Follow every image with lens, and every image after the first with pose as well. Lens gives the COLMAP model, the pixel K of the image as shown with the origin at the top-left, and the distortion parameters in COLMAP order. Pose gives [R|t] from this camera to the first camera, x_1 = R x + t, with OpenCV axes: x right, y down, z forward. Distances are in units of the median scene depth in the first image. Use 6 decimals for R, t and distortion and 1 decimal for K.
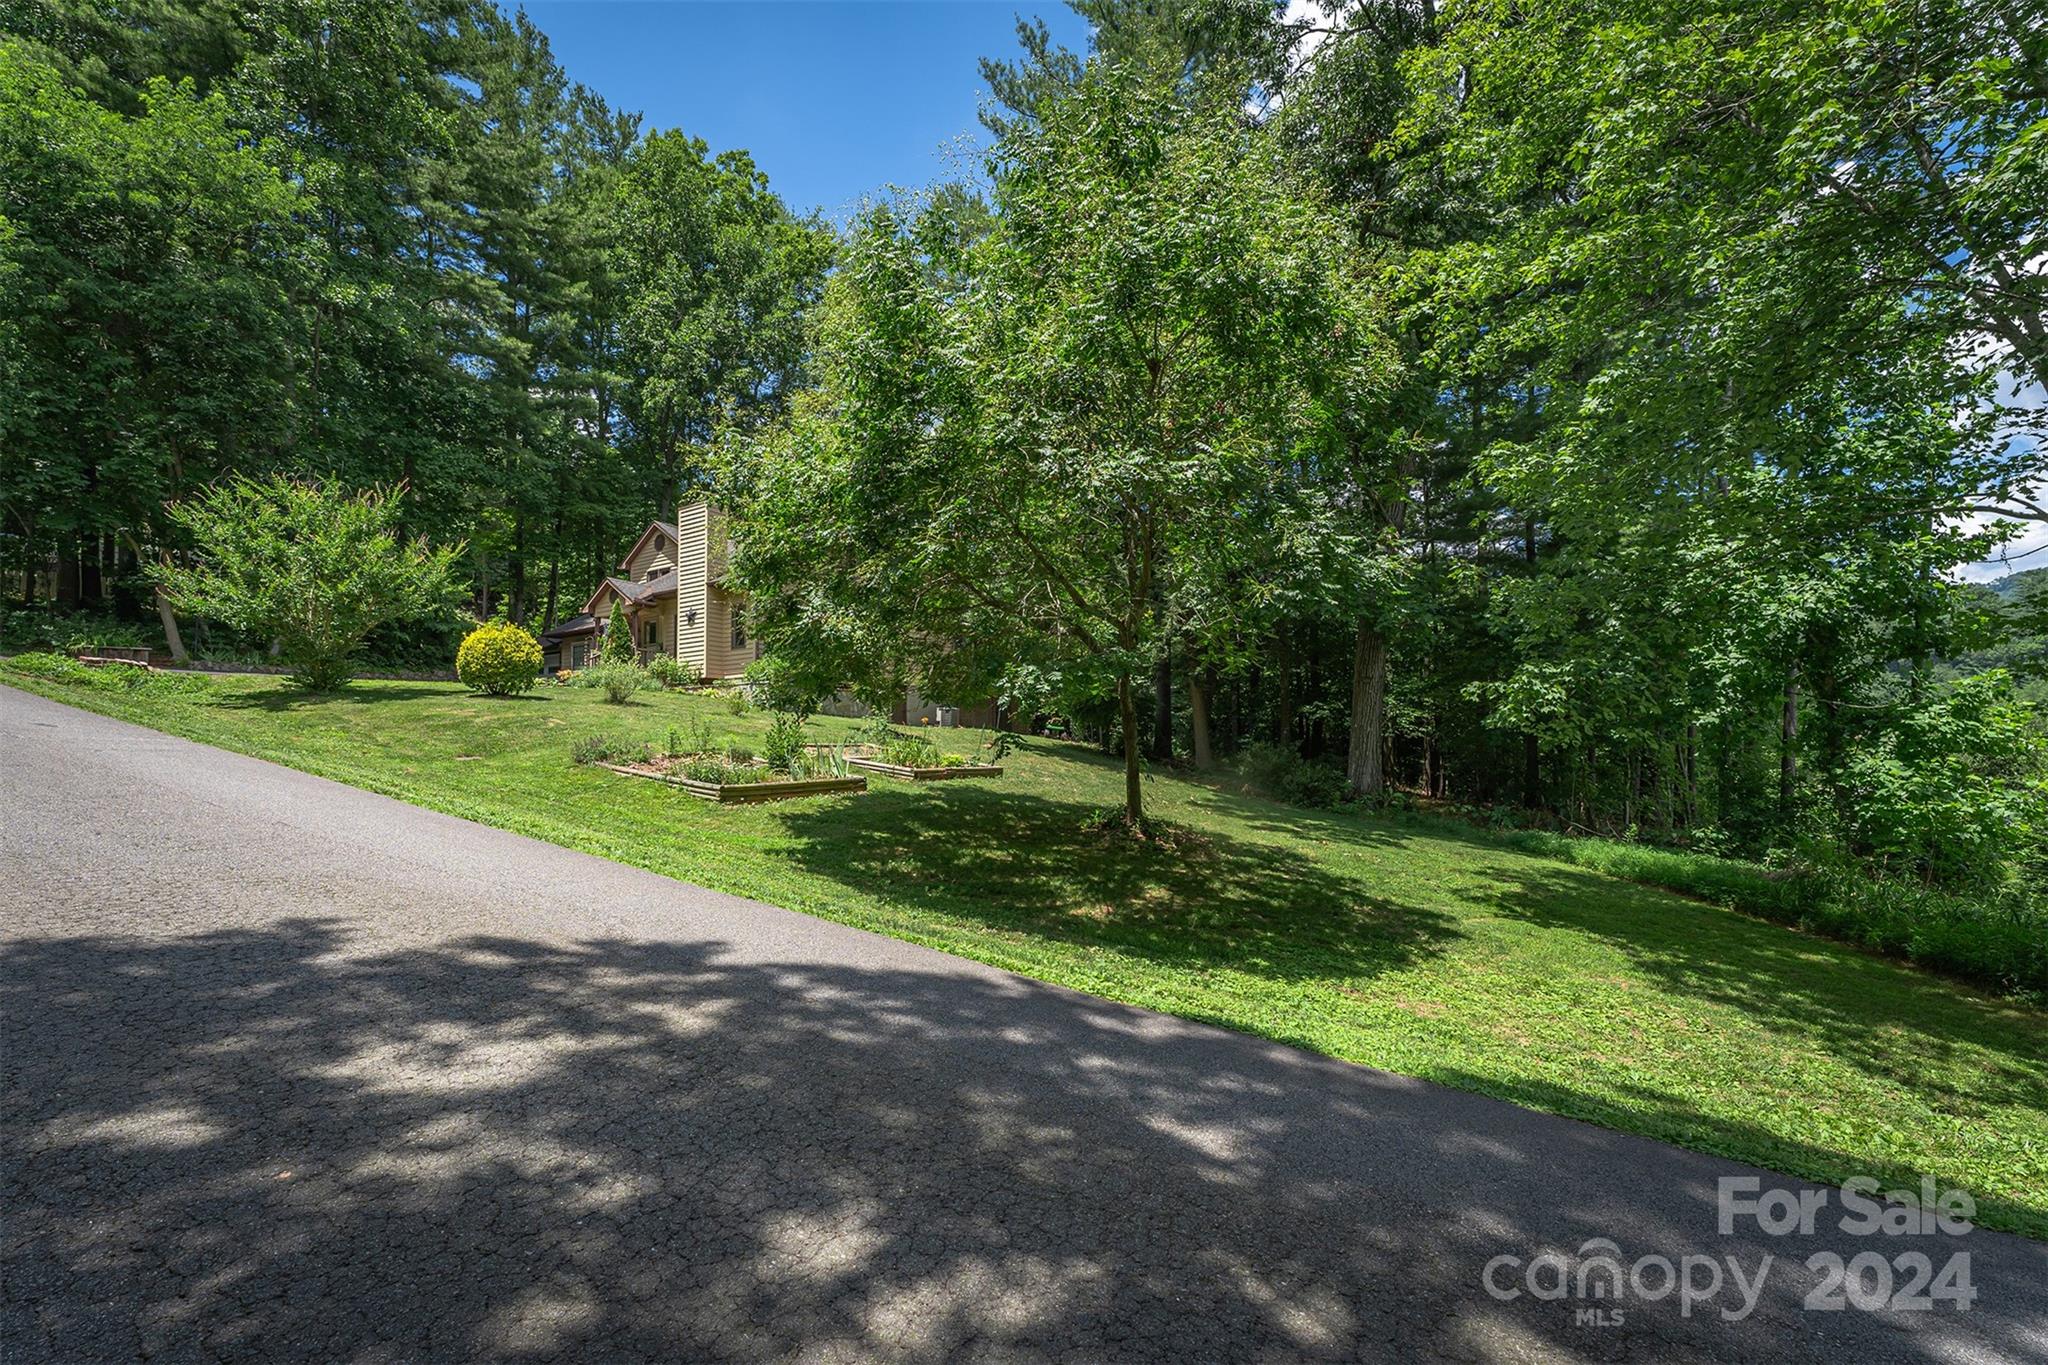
lens RADIAL K [[830.8, 0, 947.6], [0, 830.8, 710.6], [0, 0, 1]] dist [0.001087, -0.001180]
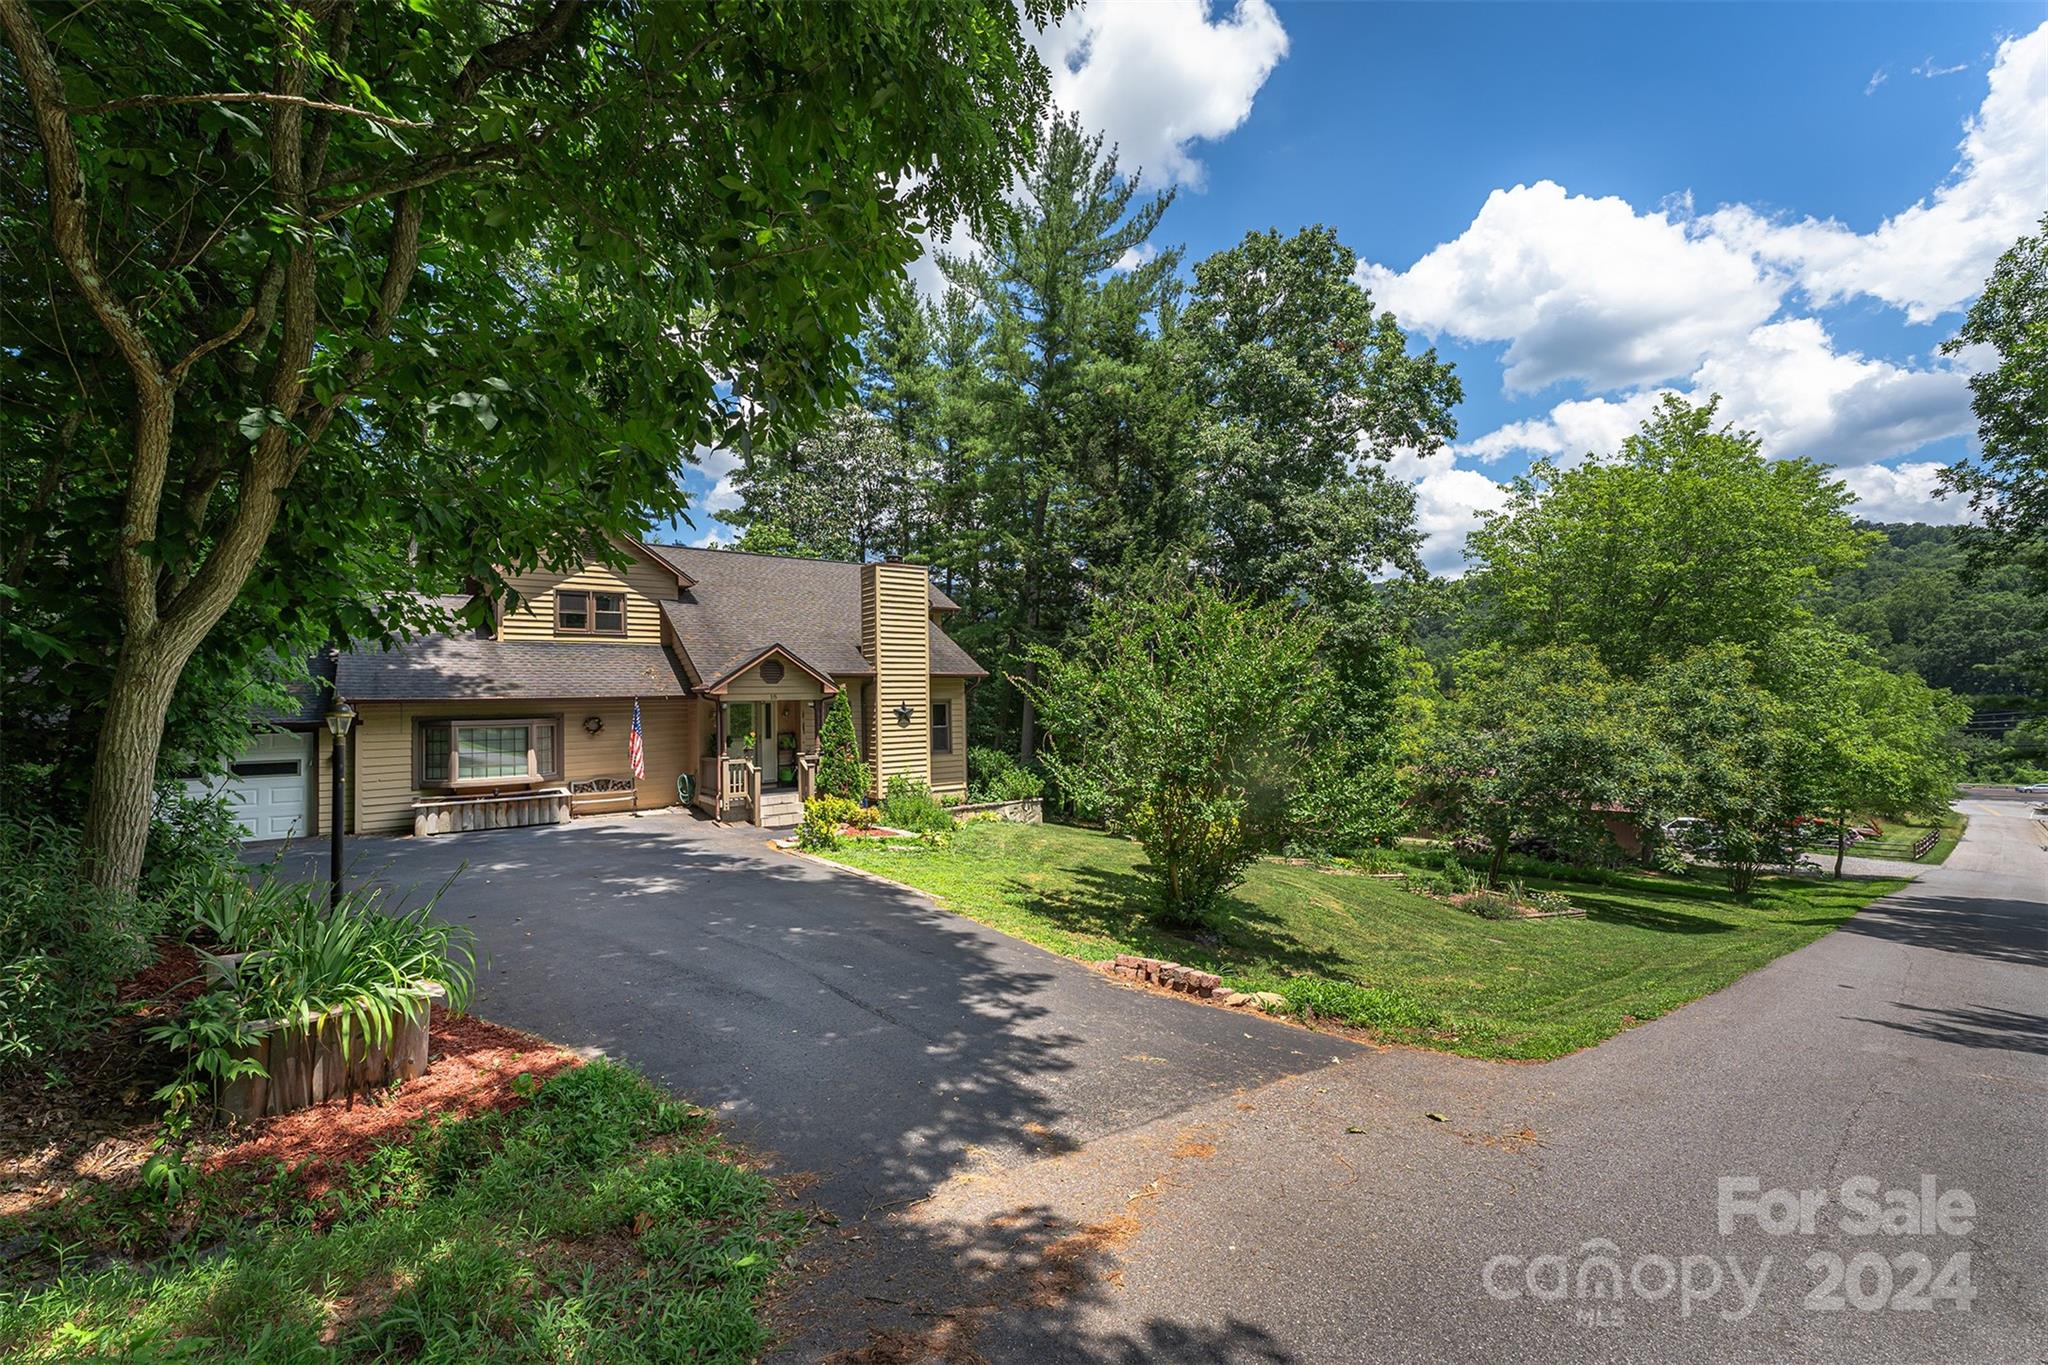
lens RADIAL K [[830.8, 0, 1019.0], [0, 830.8, 671.8], [0, 0, 1]] dist [0.001087, -0.001180]
pose [[0.347509, 0.037146, 0.936941, -1.239034], [-0.034781, 0.999038, -0.026708, -0.170314], [-0.937031, -0.023306, 0.348467, 0.805796]]
